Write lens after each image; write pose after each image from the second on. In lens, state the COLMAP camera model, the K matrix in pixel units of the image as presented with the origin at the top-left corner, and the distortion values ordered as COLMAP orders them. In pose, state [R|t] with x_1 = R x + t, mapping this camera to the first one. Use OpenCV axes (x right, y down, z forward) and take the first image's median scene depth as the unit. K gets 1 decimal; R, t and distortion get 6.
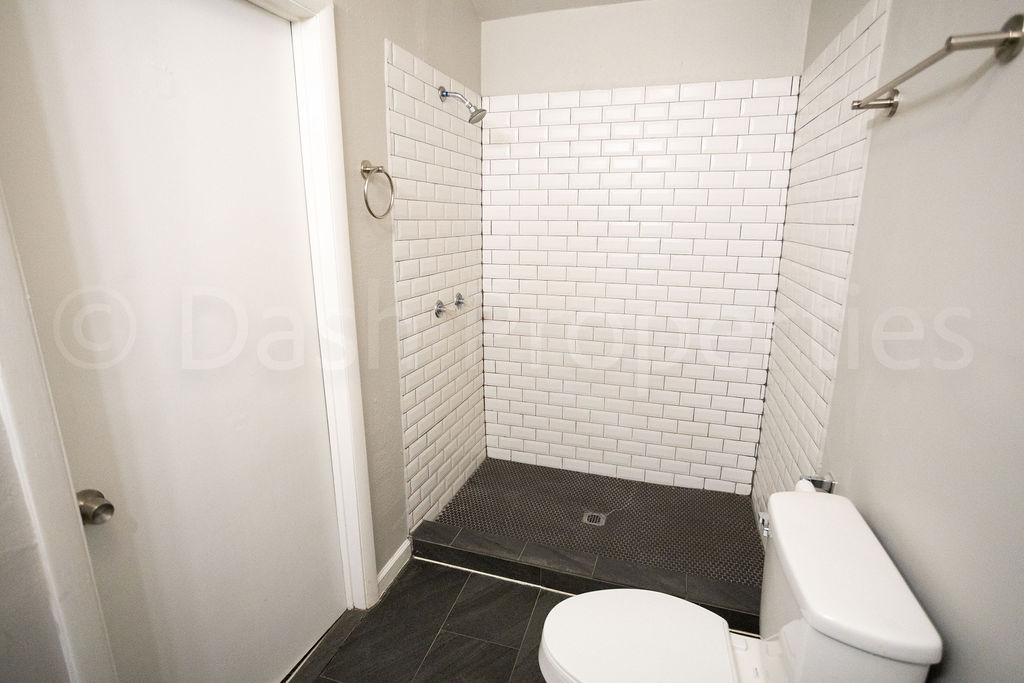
lens RADIAL K [[492.1, 0, 519.3], [0, 492.1, 340.5], [0, 0, 1]] dist [-0.041550, 0.021575]
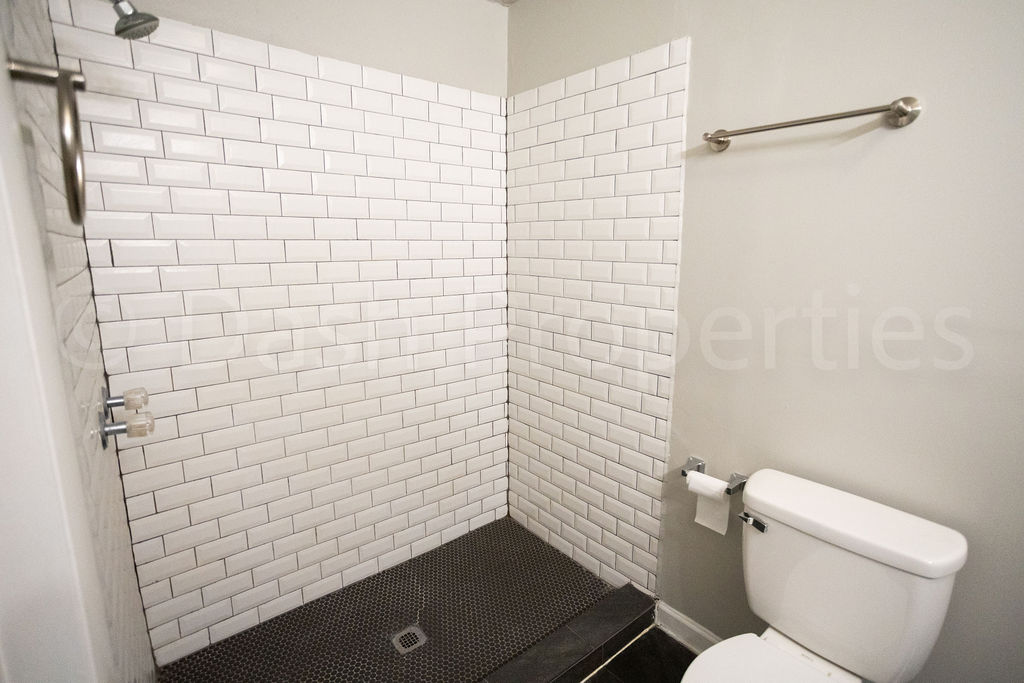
lens RADIAL K [[492.1, 0, 512.6], [0, 492.1, 339.6], [0, 0, 1]] dist [-0.041550, 0.021575]
pose [[0.542150, -0.162124, 0.824494, -0.298384], [0.201345, 0.977690, 0.059853, -0.092273], [-0.815803, 0.133558, 0.562697, 0.410135]]
